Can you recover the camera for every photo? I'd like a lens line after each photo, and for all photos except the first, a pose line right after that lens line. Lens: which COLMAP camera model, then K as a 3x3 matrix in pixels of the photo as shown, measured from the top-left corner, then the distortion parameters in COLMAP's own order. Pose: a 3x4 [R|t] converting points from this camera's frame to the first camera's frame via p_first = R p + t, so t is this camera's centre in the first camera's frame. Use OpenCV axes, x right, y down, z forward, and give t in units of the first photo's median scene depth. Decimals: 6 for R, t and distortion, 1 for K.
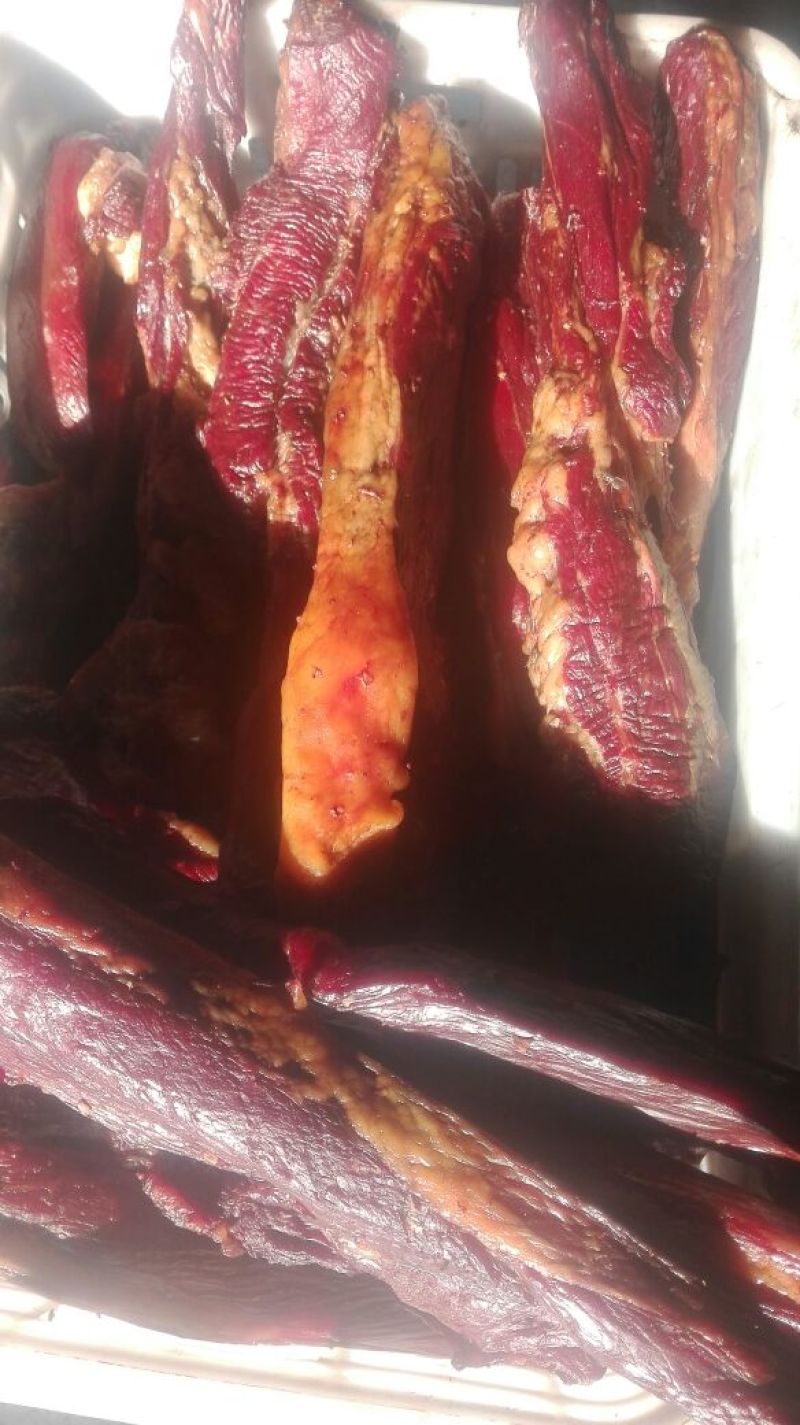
lens RADIAL K [[1282.3, 0, 373.6], [0, 1282.3, 732.1], [0, 0, 1]] dist [0.174891, -0.431836]
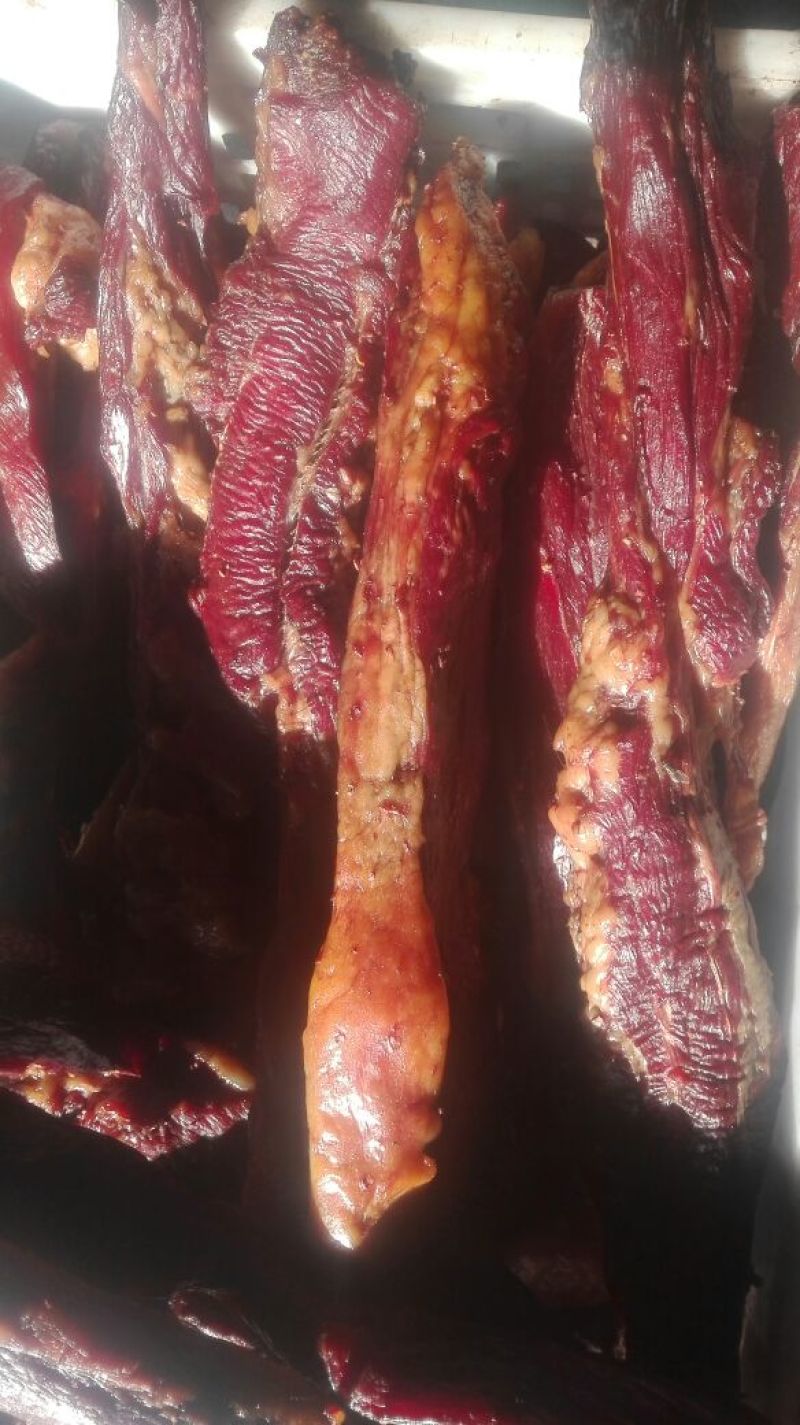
lens RADIAL K [[1282.3, 0, 373.6], [0, 1282.3, 732.1], [0, 0, 1]] dist [0.174891, -0.431836]
pose [[0.999337, -0.020460, -0.030105, 0.010804], [0.030715, 0.917815, 0.395818, -0.530965], [0.019532, -0.396480, 0.917835, 0.199479]]
